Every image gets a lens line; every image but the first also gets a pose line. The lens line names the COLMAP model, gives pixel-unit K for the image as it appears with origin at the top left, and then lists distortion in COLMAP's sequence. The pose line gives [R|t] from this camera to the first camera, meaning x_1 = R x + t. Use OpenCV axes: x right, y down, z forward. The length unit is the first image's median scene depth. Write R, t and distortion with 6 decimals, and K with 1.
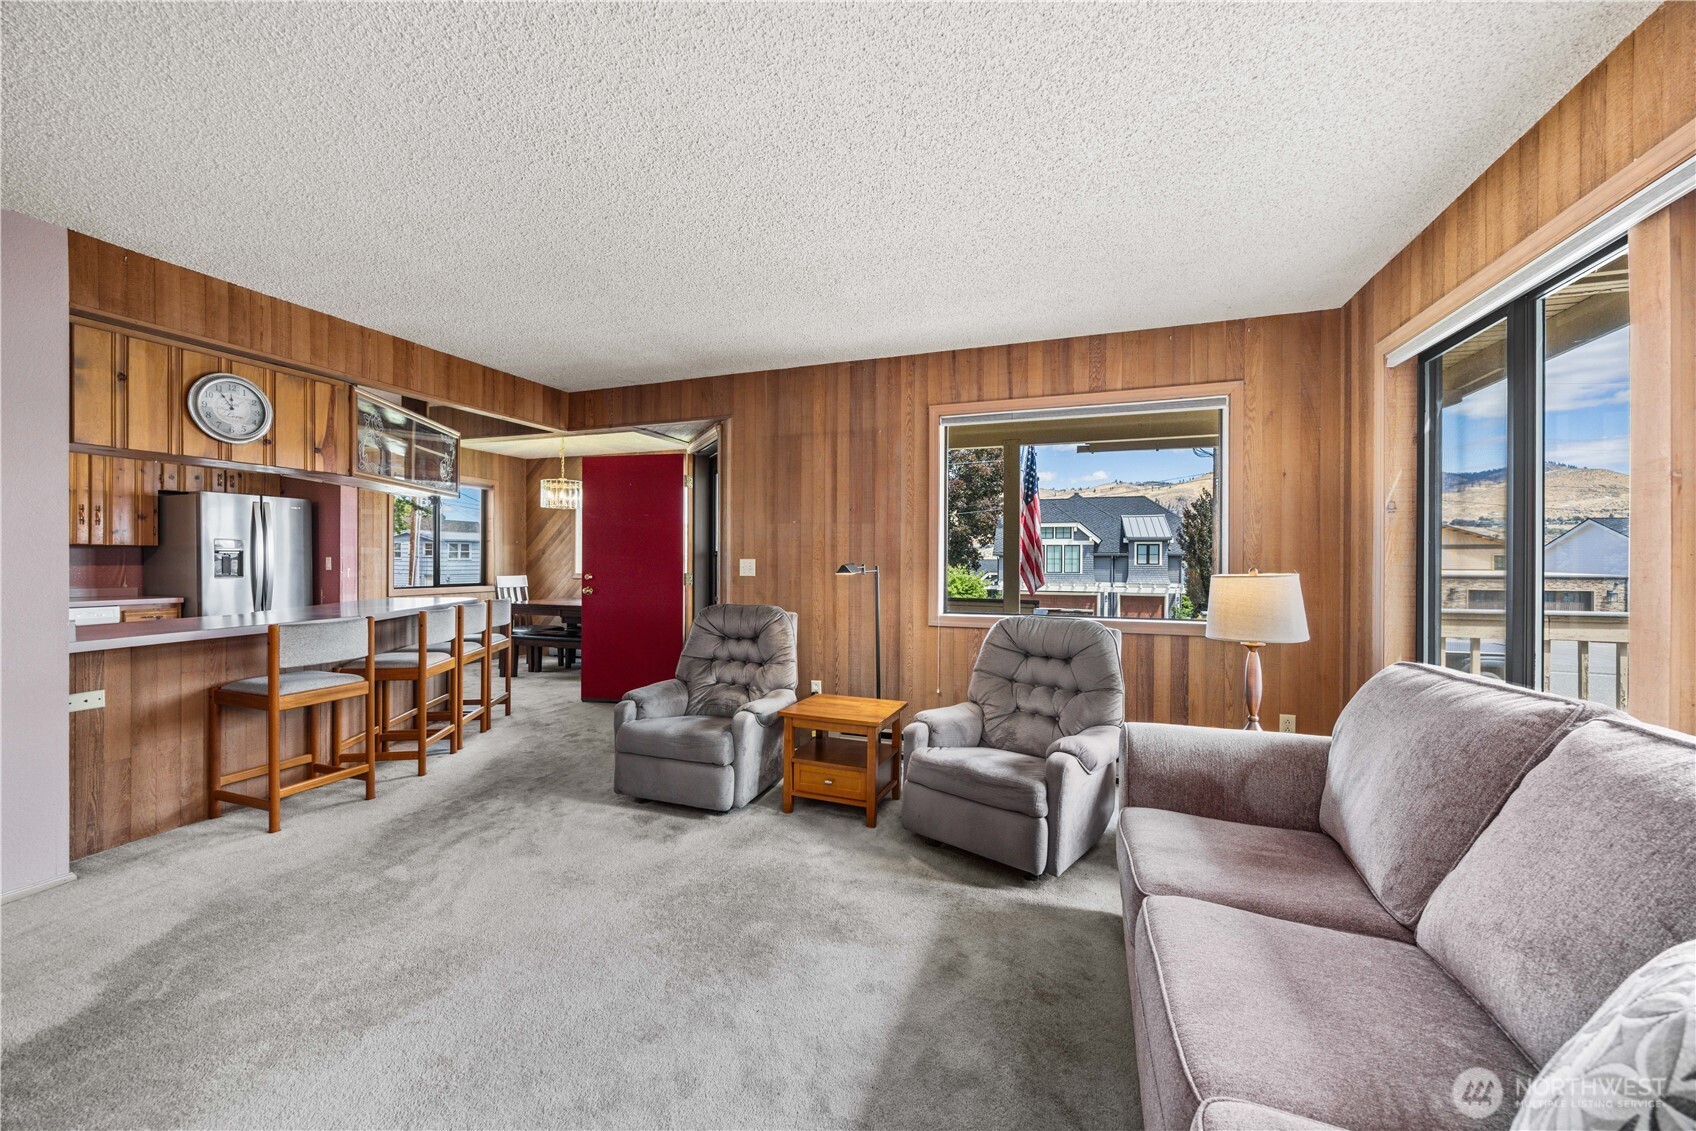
lens RADIAL K [[646.9, 0, 848.0], [0, 646.9, 565.5], [0, 0, 1]] dist [-0.003053, -0.000338]
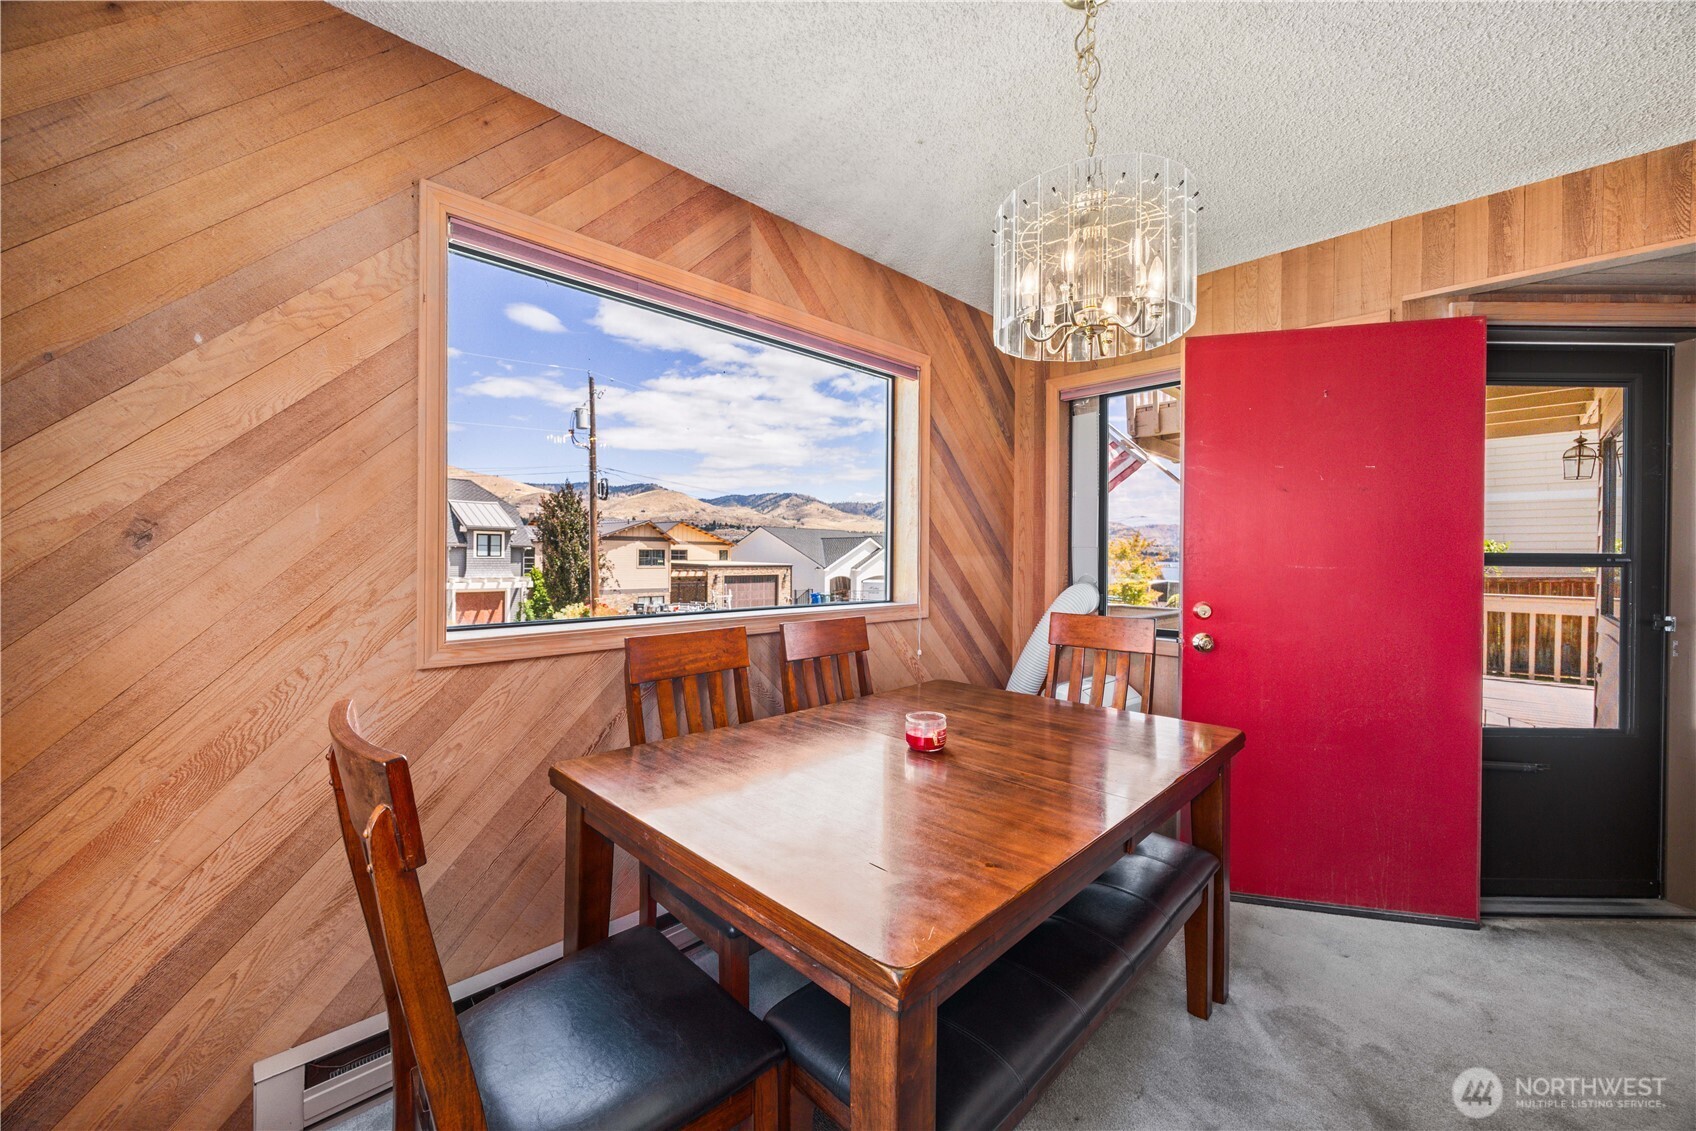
lens RADIAL K [[638.4, 0, 841.5], [0, 638.4, 553.4], [0, 0, 1]] dist [-0.001441, -0.000107]
pose [[0.443137, 0.002807, 0.896450, -1.015429], [0.000865, 0.999993, -0.003559, -0.026874], [-0.896454, 0.002352, 0.443131, 1.502316]]
